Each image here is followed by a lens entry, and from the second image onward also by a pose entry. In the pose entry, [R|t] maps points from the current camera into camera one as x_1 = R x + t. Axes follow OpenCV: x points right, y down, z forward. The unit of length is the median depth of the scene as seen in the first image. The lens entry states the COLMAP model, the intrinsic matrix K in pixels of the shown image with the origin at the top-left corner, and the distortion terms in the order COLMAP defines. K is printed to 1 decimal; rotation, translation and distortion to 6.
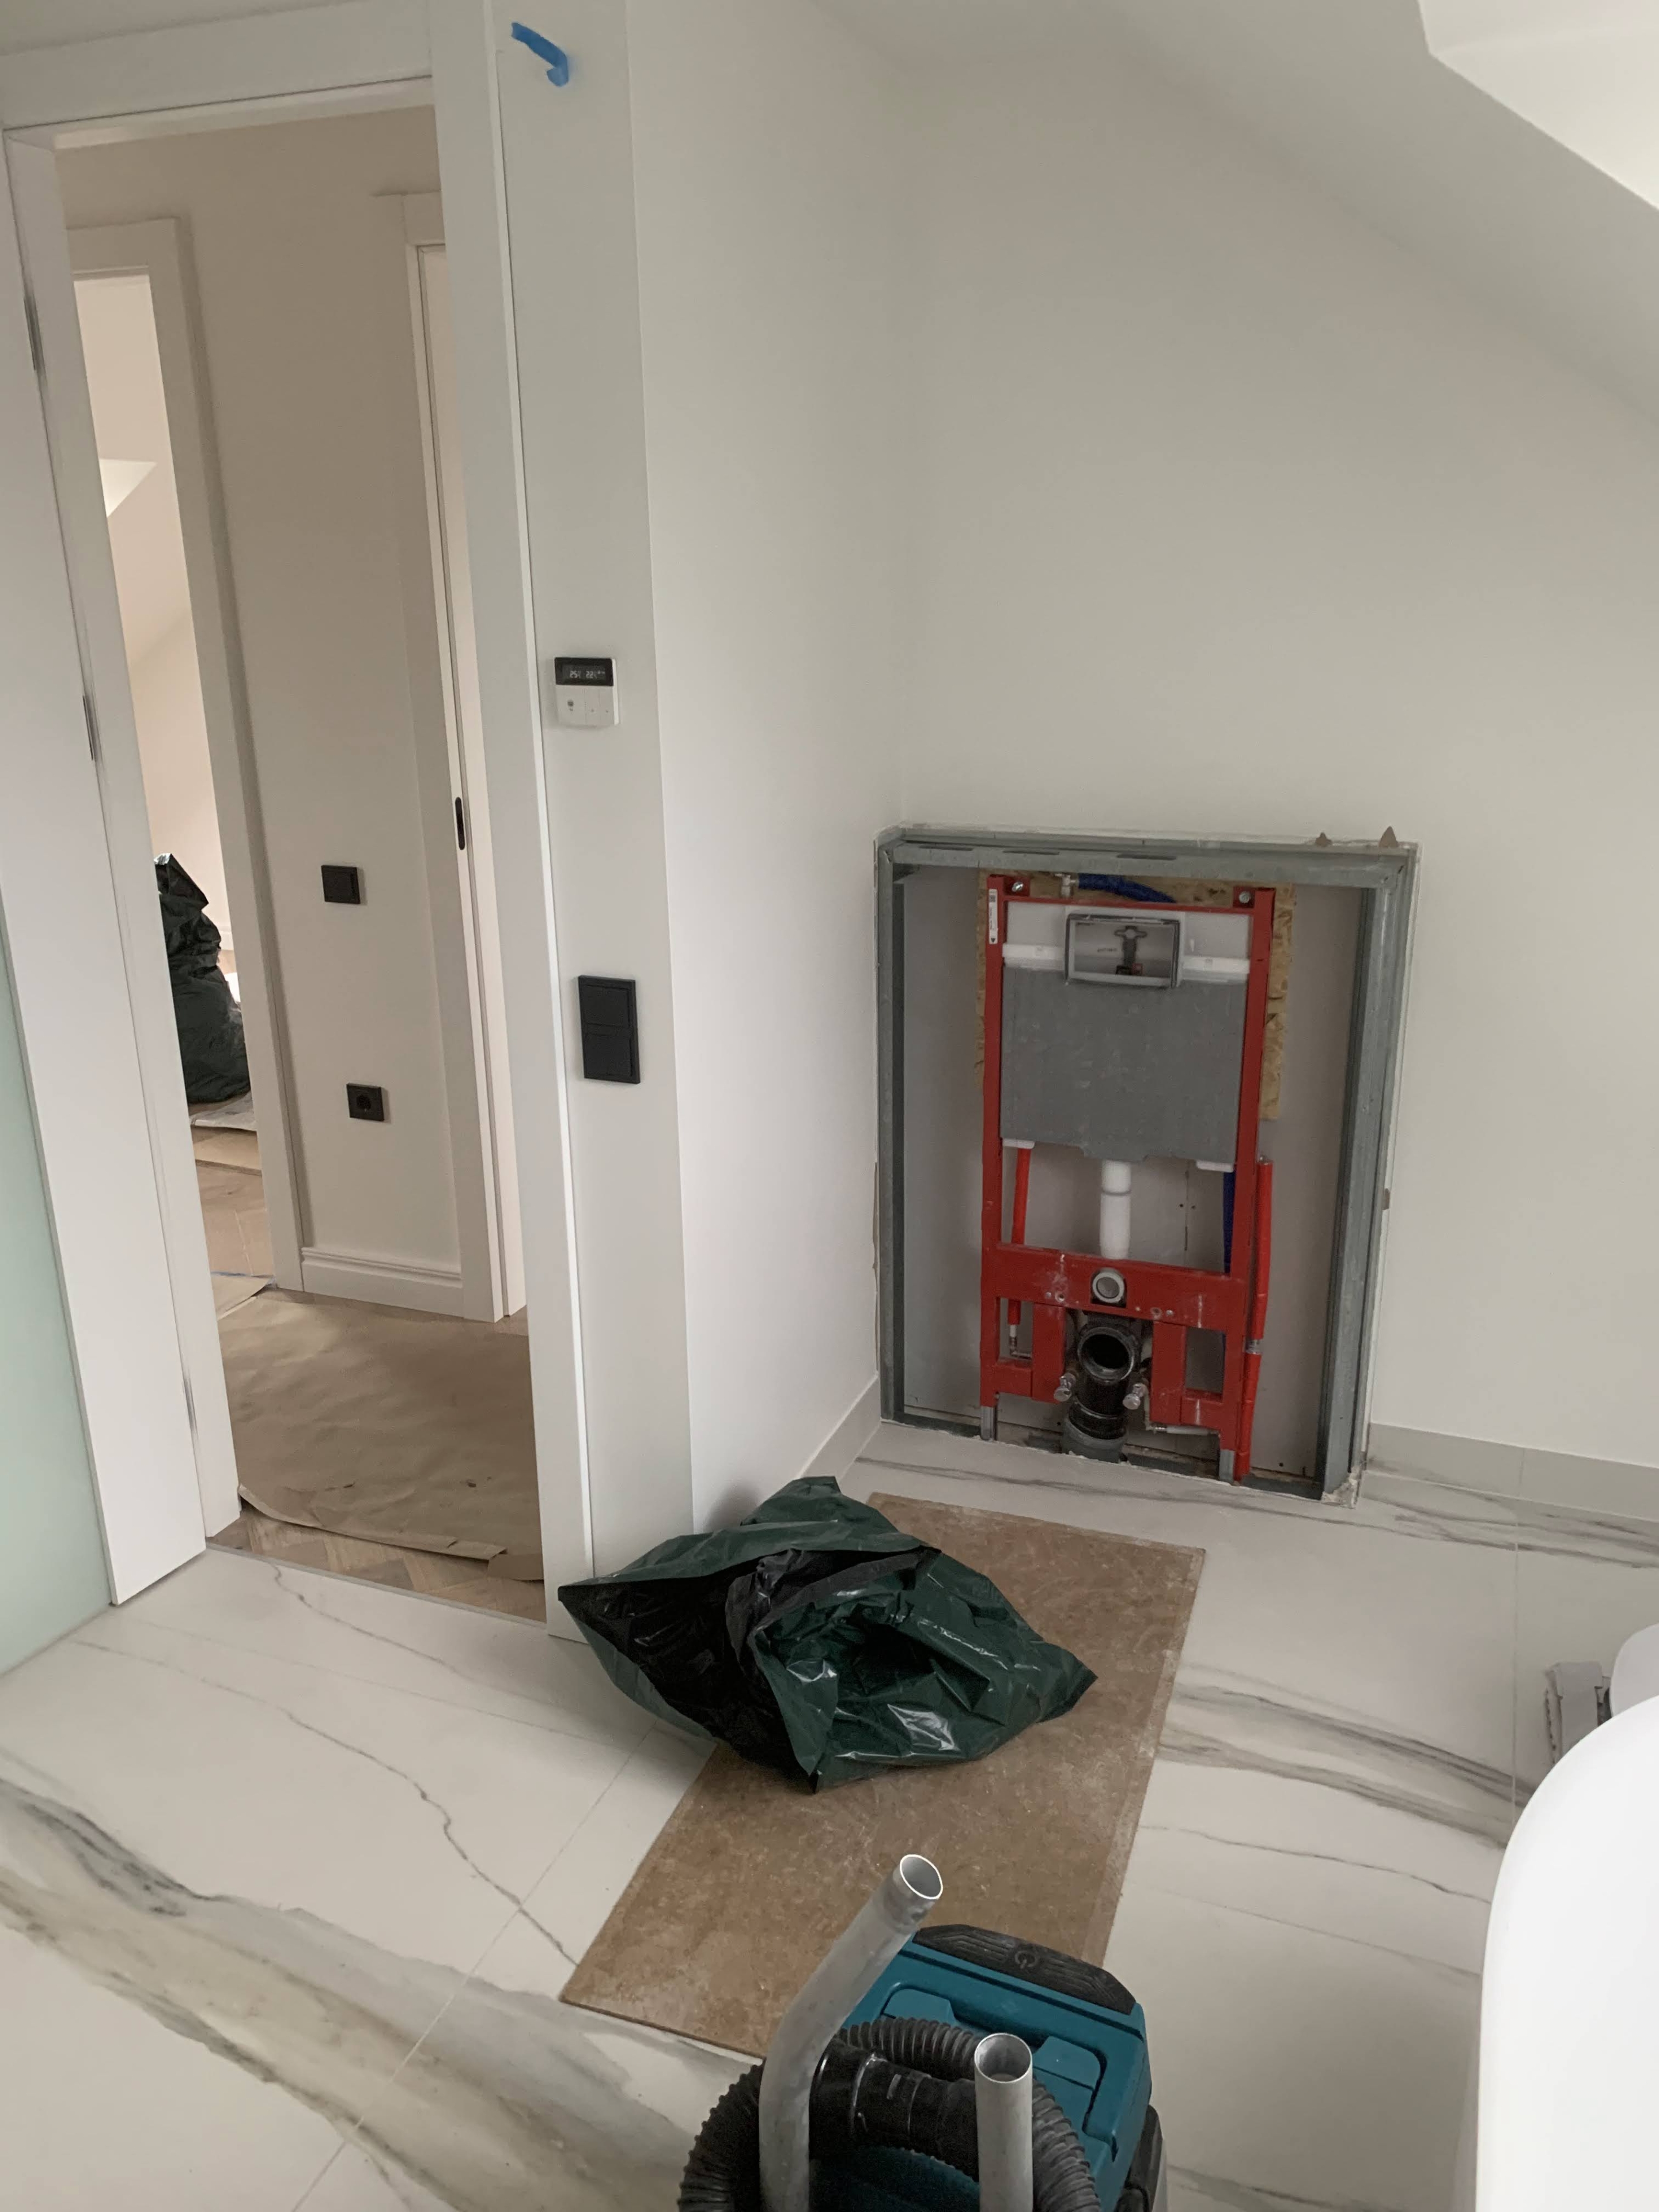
lens RADIAL K [[1652.1, 0, 824.6], [0, 1652.1, 1113.5], [0, 0, 1]] dist [-0.012378, 0.002592]
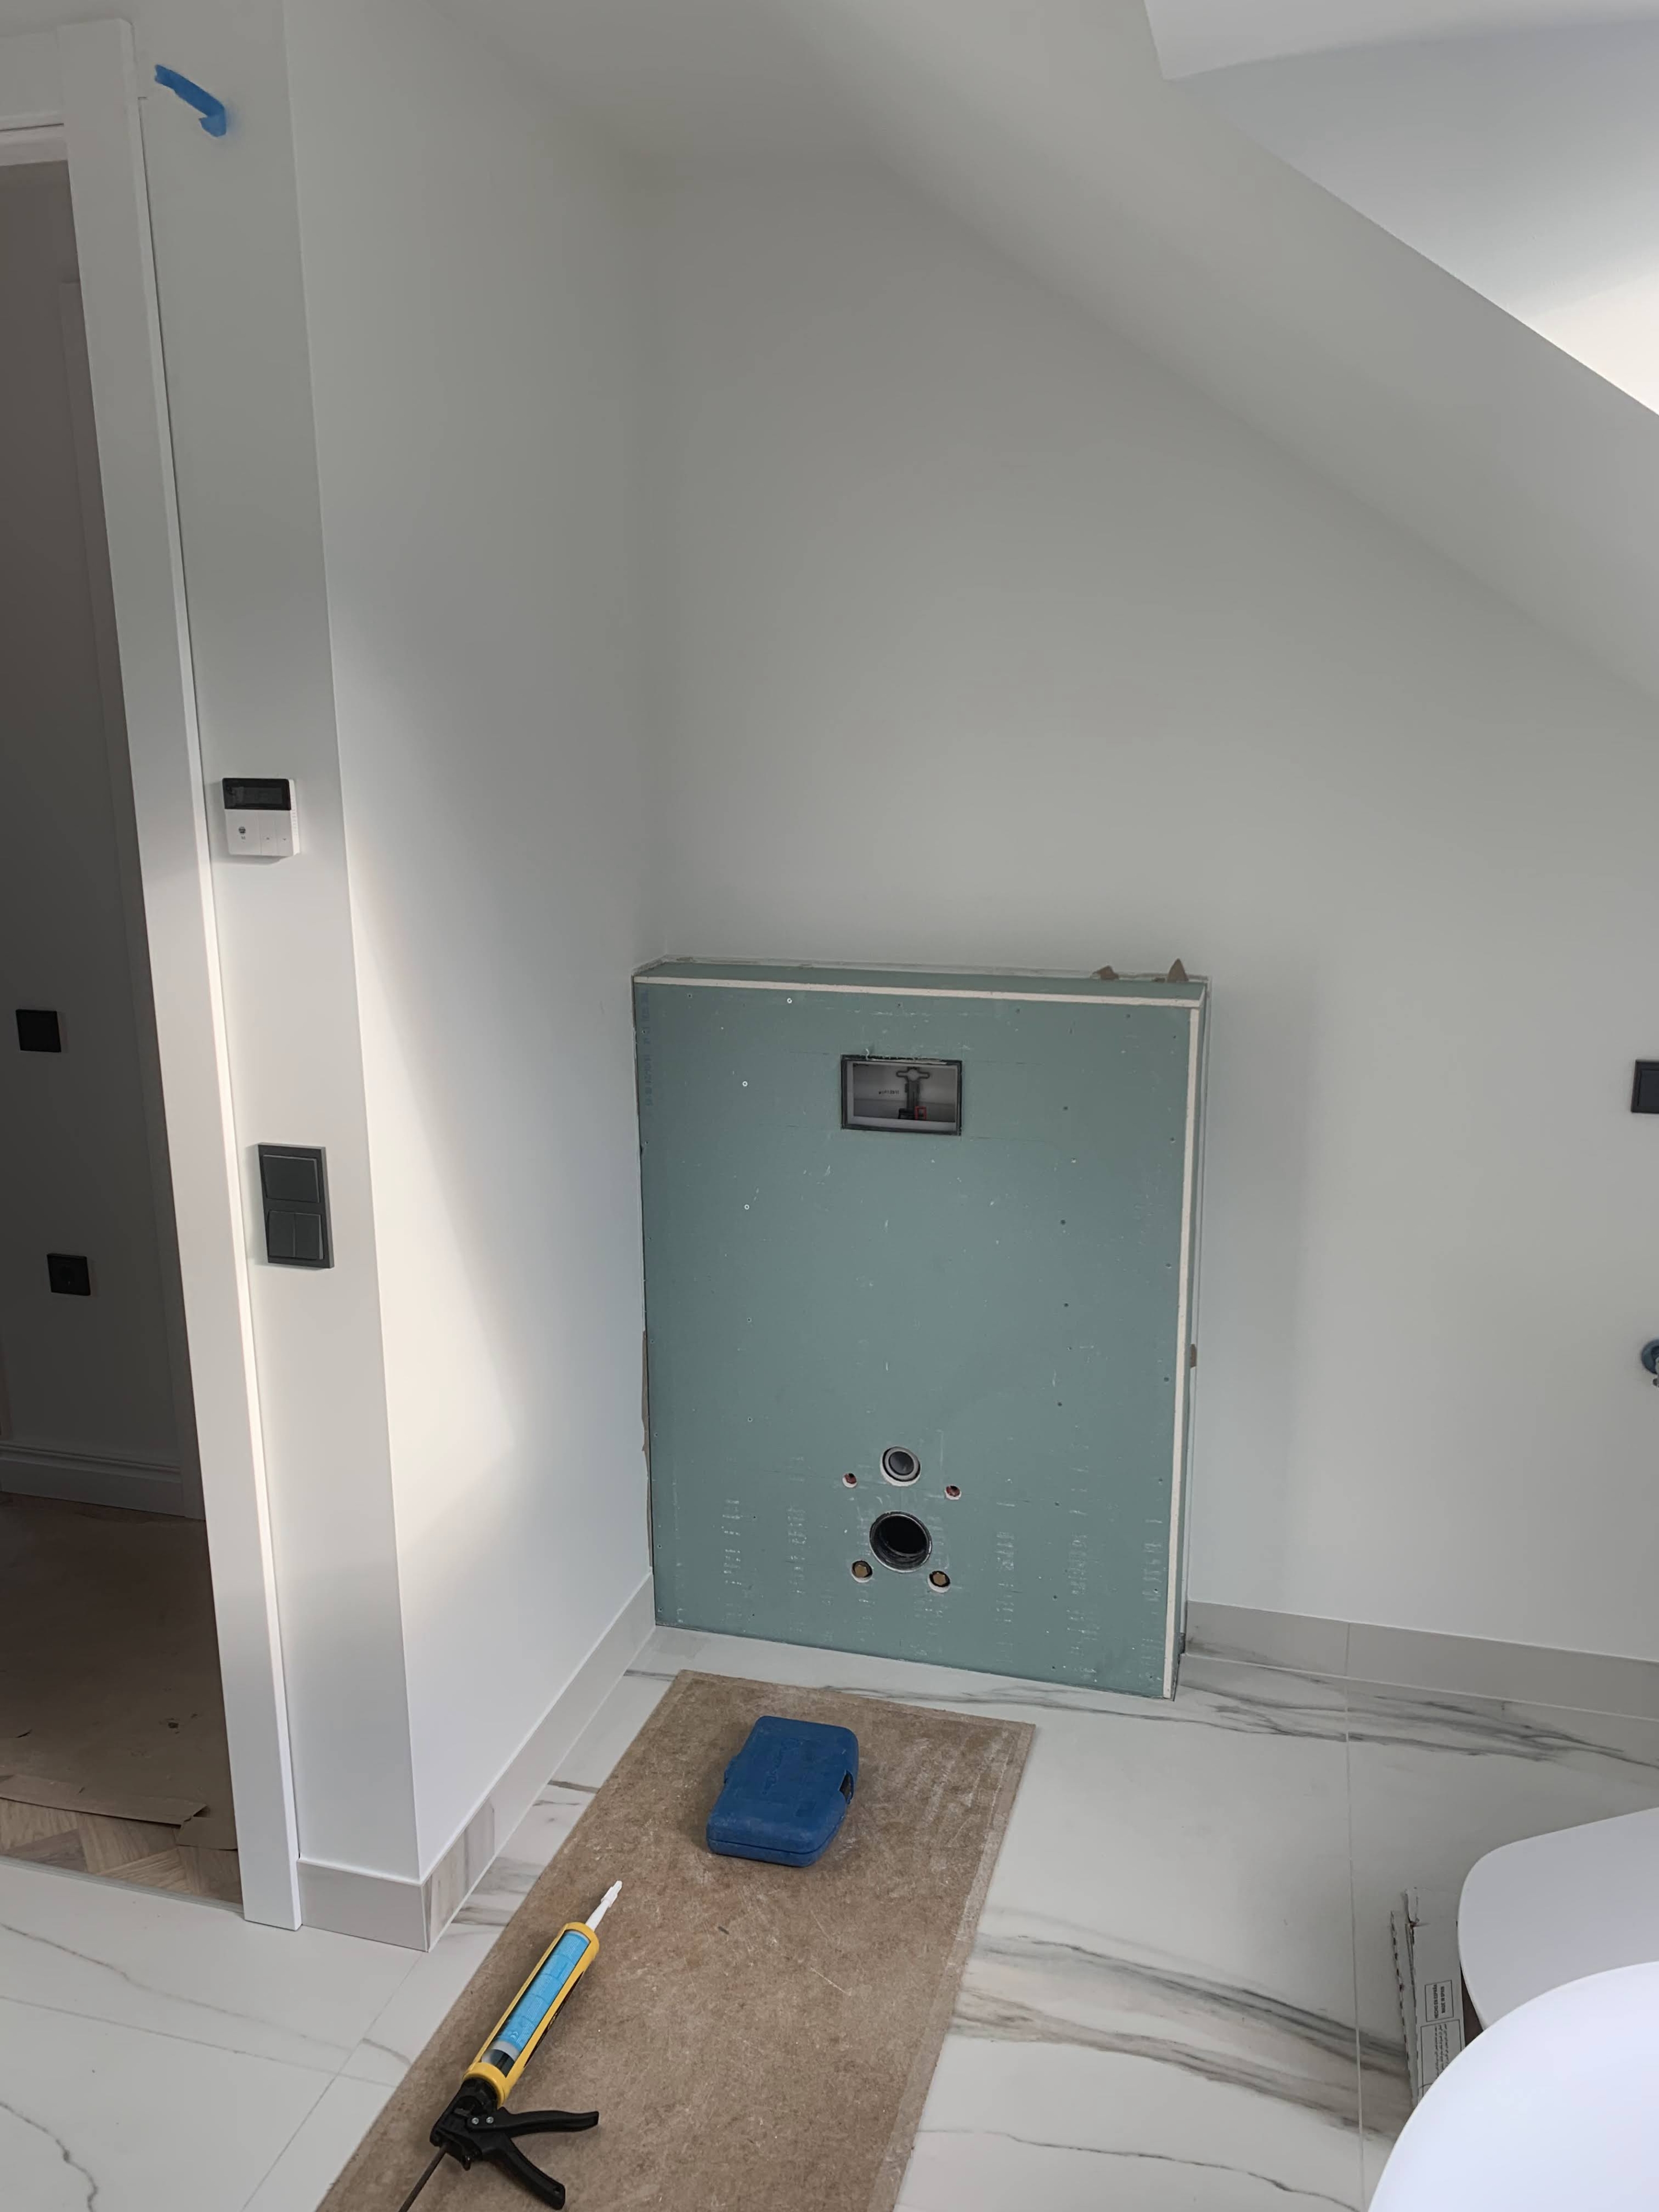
lens RADIAL K [[1652.1, 0, 837.0], [0, 1652.1, 1098.9], [0, 0, 1]] dist [-0.012378, 0.002592]
pose [[0.993699, -0.017583, 0.110696, 0.050416], [0.026588, 0.996408, -0.080405, -0.027557], [-0.108884, 0.082842, 0.990597, 0.110549]]
